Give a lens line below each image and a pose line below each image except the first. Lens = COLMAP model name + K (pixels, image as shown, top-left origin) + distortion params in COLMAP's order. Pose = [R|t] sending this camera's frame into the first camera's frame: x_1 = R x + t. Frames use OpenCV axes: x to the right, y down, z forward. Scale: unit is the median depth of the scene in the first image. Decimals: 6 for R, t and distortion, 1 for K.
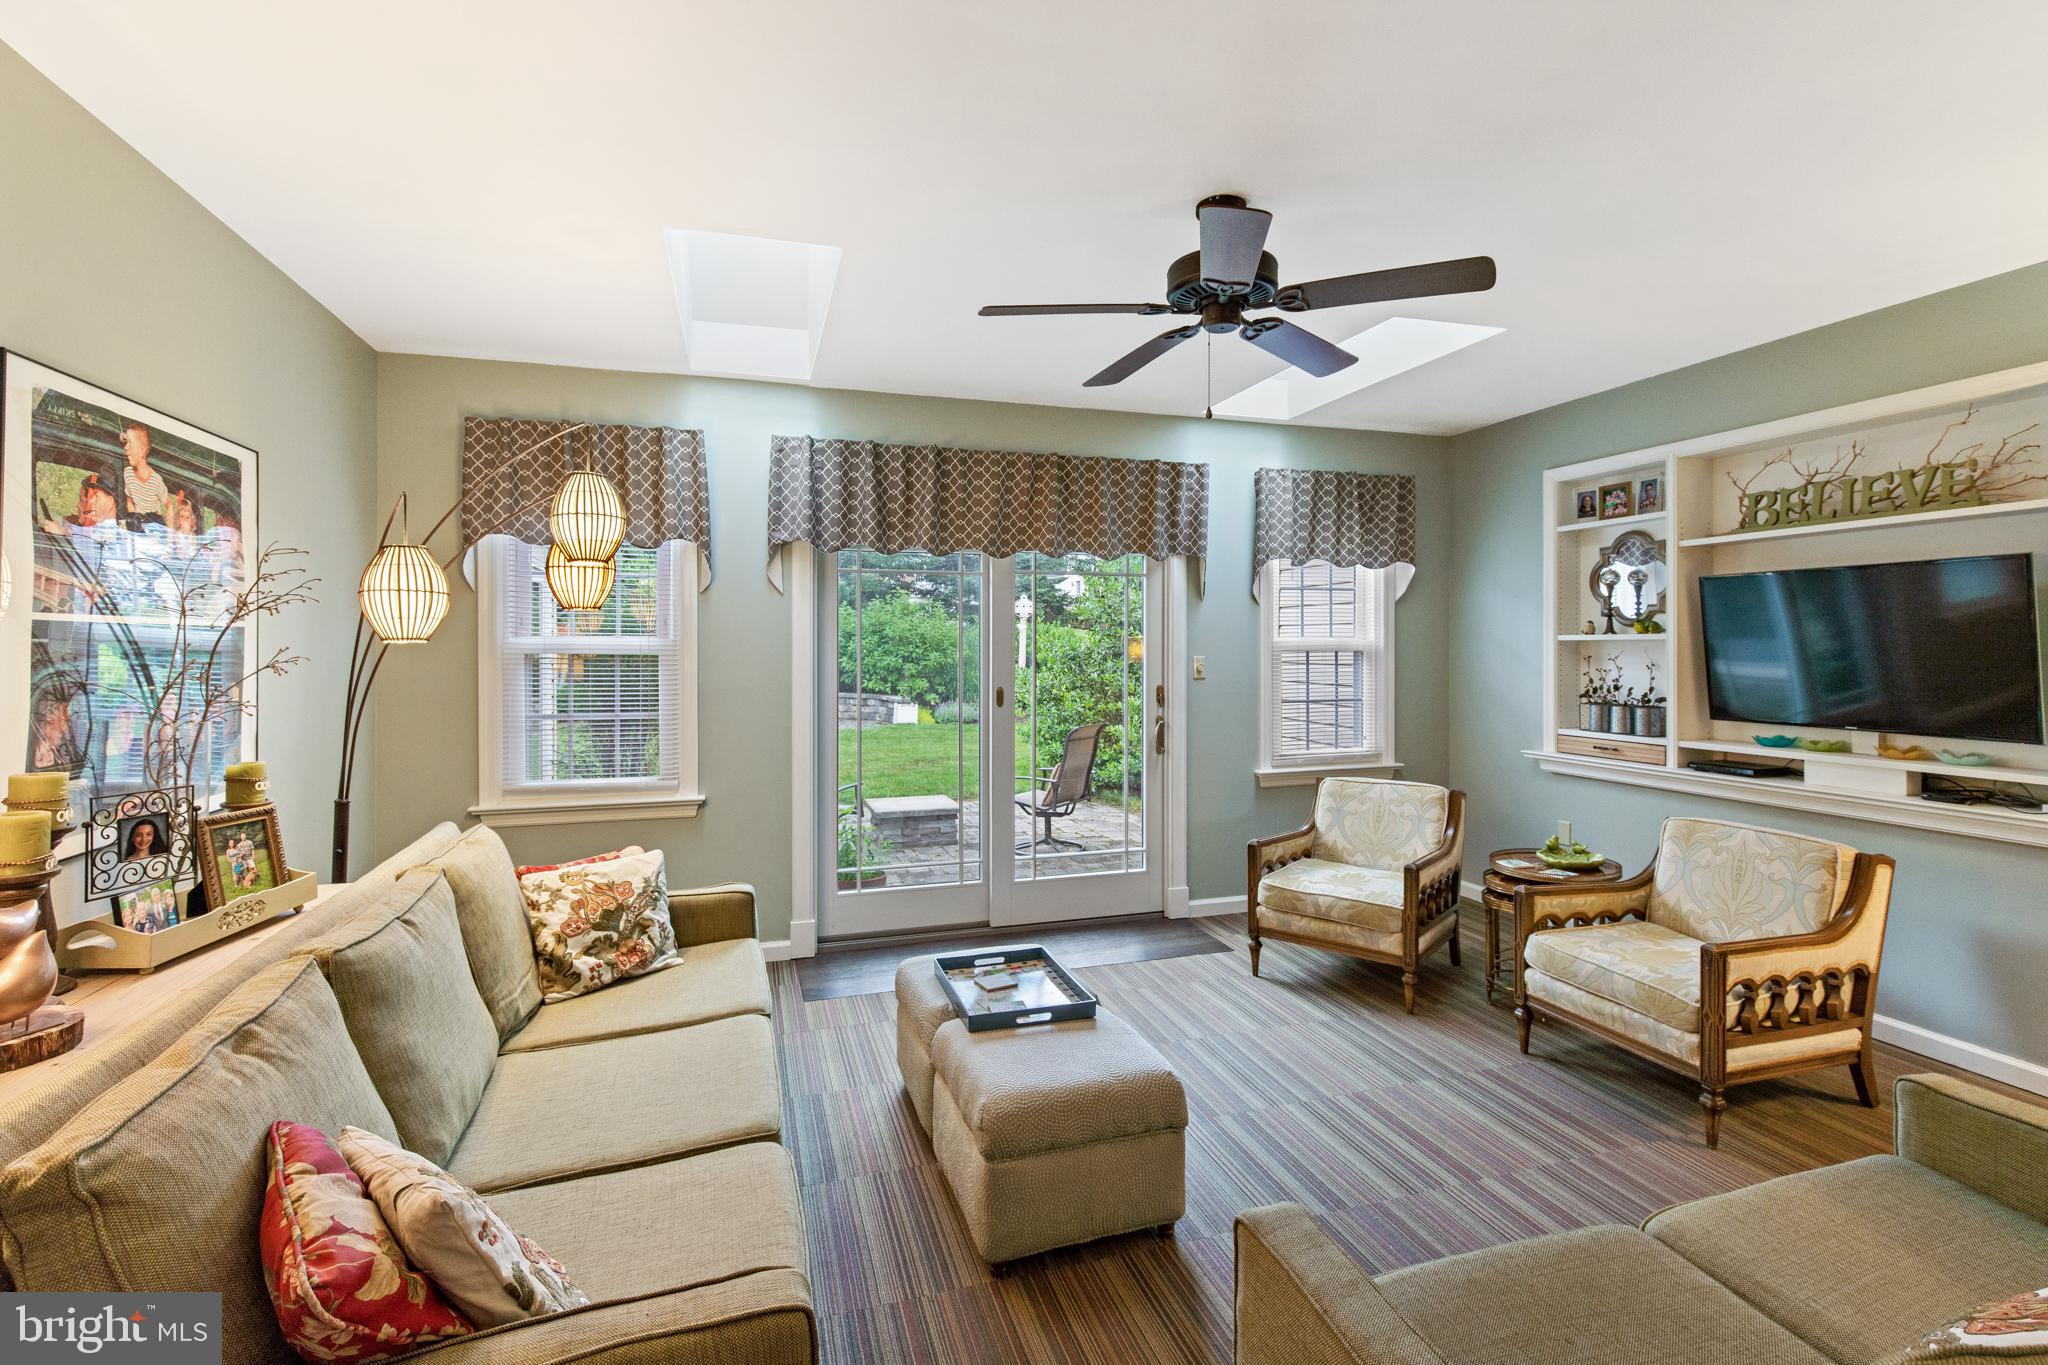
lens RADIAL K [[925.7, 0, 1026.2], [0, 925.7, 666.4], [0, 0, 1]] dist [0.001075, -0.000529]
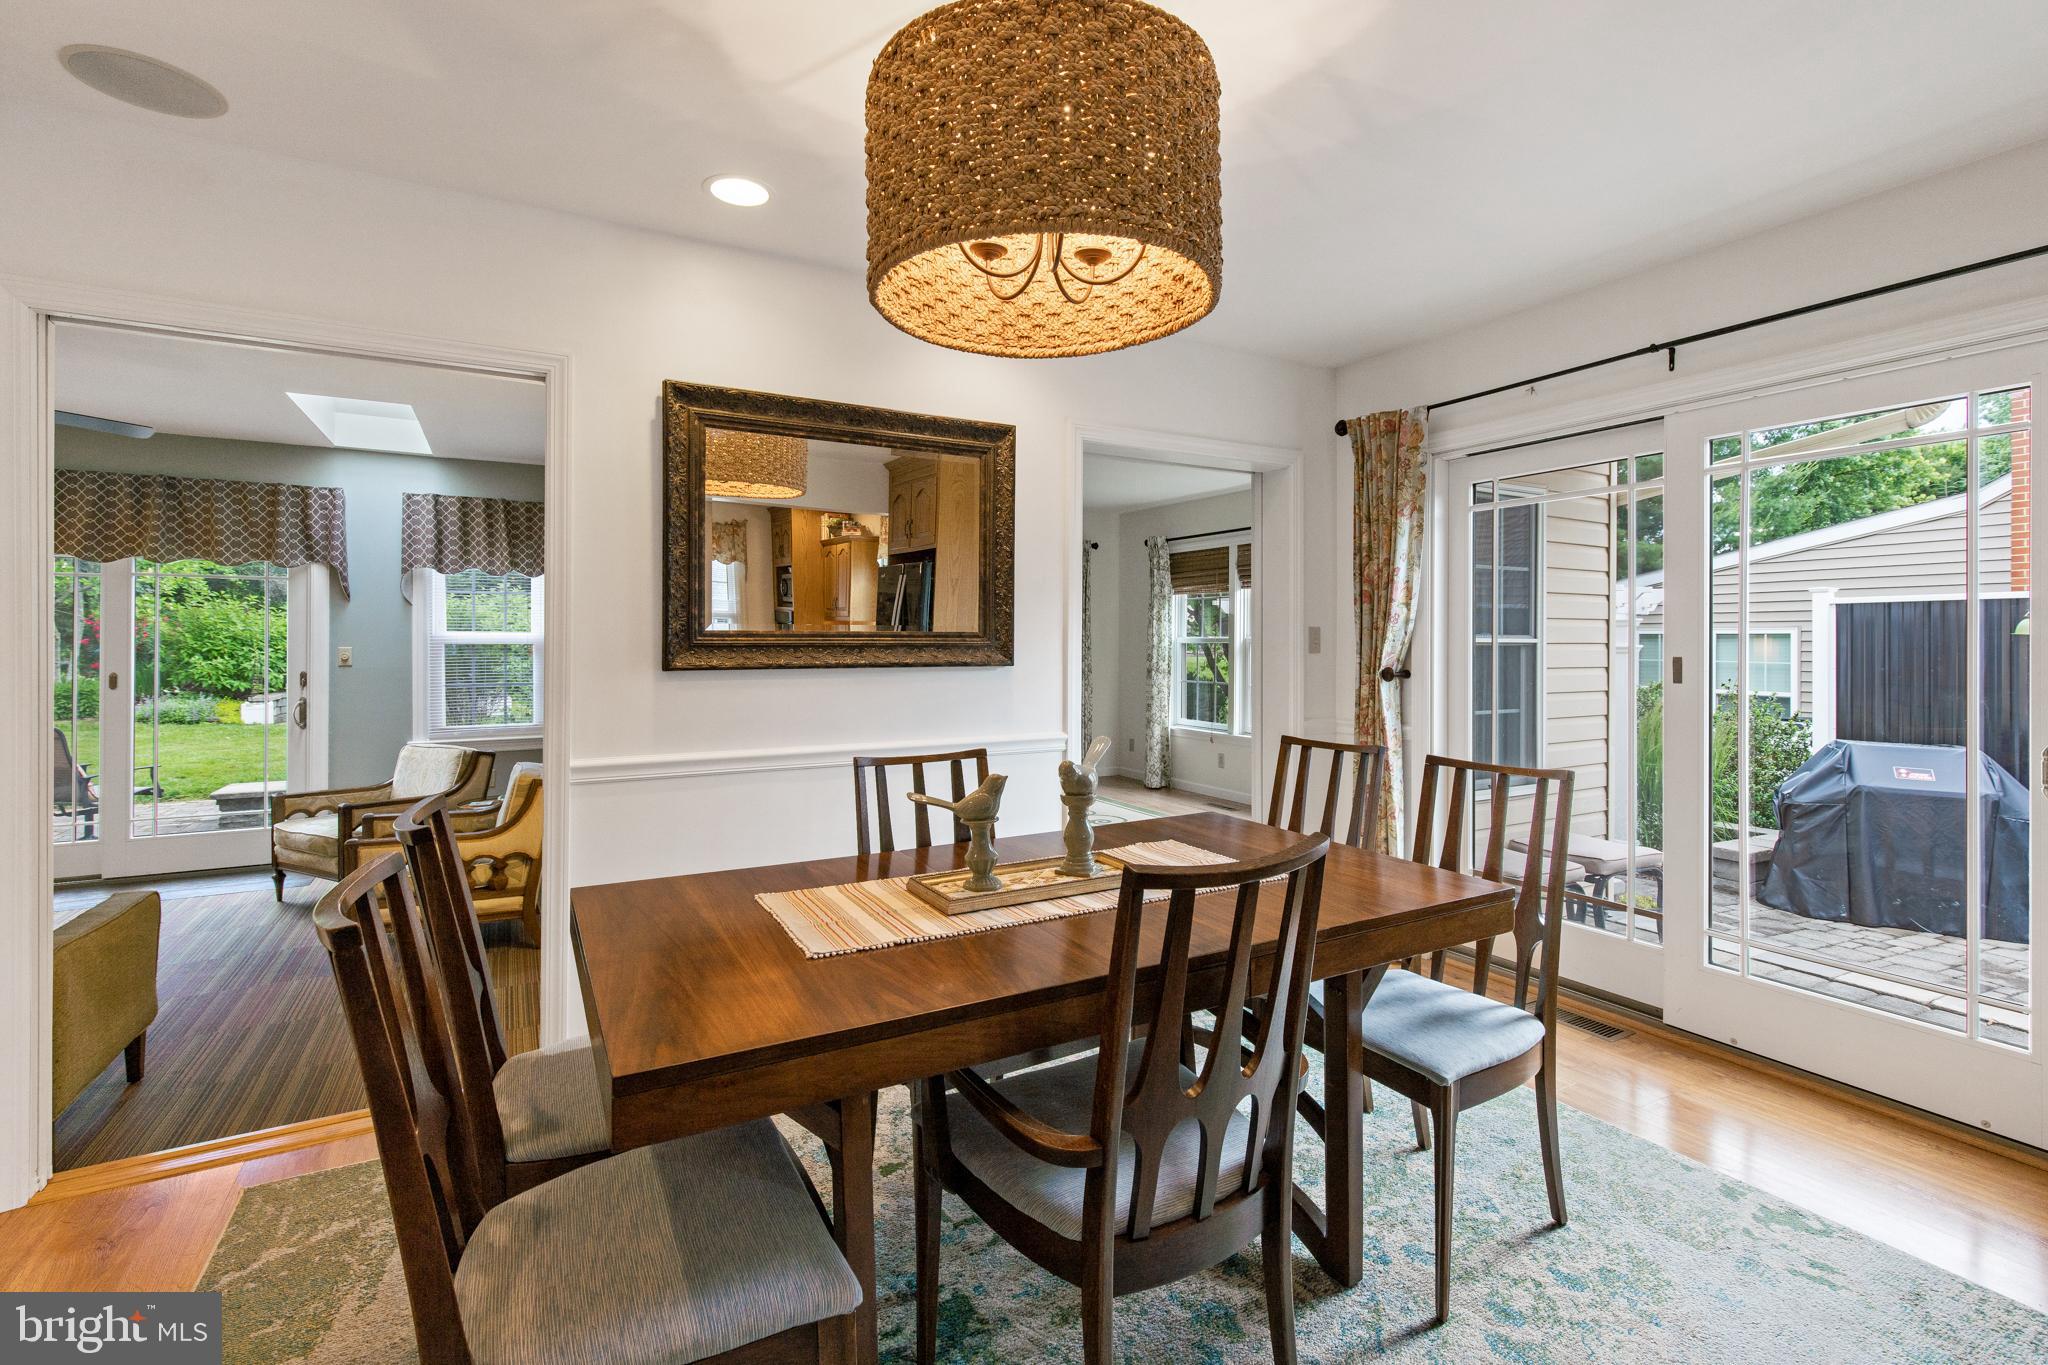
lens RADIAL K [[925.7, 0, 1101.6], [0, 925.7, 635.3], [0, 0, 1]] dist [0.001075, -0.000529]
pose [[0.960830, 0.002463, 0.277127, 0.828237], [0.000321, 0.999950, -0.010000, -0.013326], [-0.277138, 0.009697, 0.960781, -0.448005]]
